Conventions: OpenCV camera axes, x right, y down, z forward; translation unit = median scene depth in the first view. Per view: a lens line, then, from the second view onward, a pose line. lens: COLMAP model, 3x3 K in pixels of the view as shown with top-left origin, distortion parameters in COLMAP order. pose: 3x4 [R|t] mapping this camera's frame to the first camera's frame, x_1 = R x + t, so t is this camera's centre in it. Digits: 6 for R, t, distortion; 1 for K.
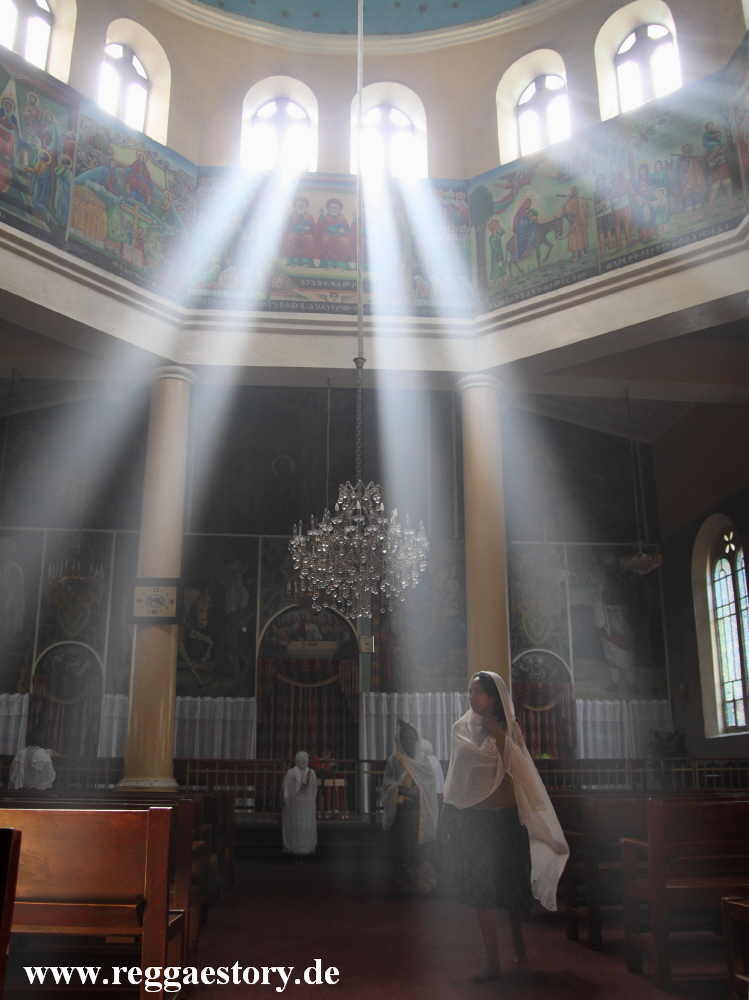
lens RADIAL K [[1134.5, 0, 374.5], [0, 1134.5, 500.0], [0, 0, 1]] dist [-0.163925, 0.218246]
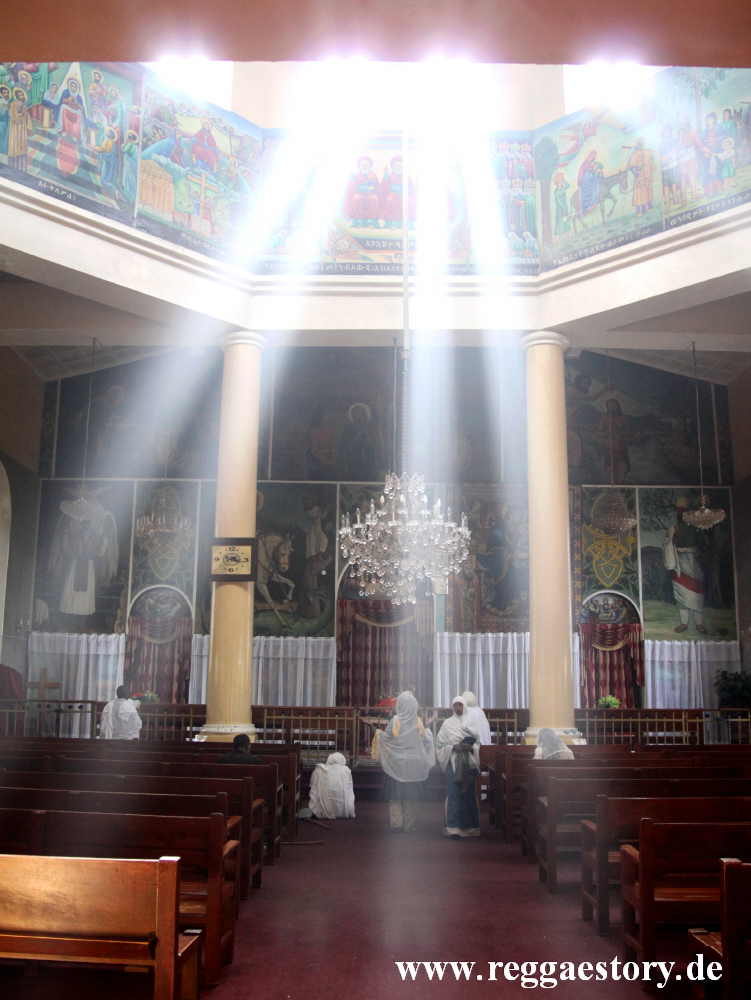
lens RADIAL K [[1134.5, 0, 375.5], [0, 1134.5, 500.0], [0, 0, 1]] dist [-0.163925, 0.218246]
pose [[0.993295, -0.003732, -0.115544, 0.059645], [0.017986, 0.992297, 0.122566, -0.088455], [0.114197, -0.123822, 0.985711, -0.027568]]
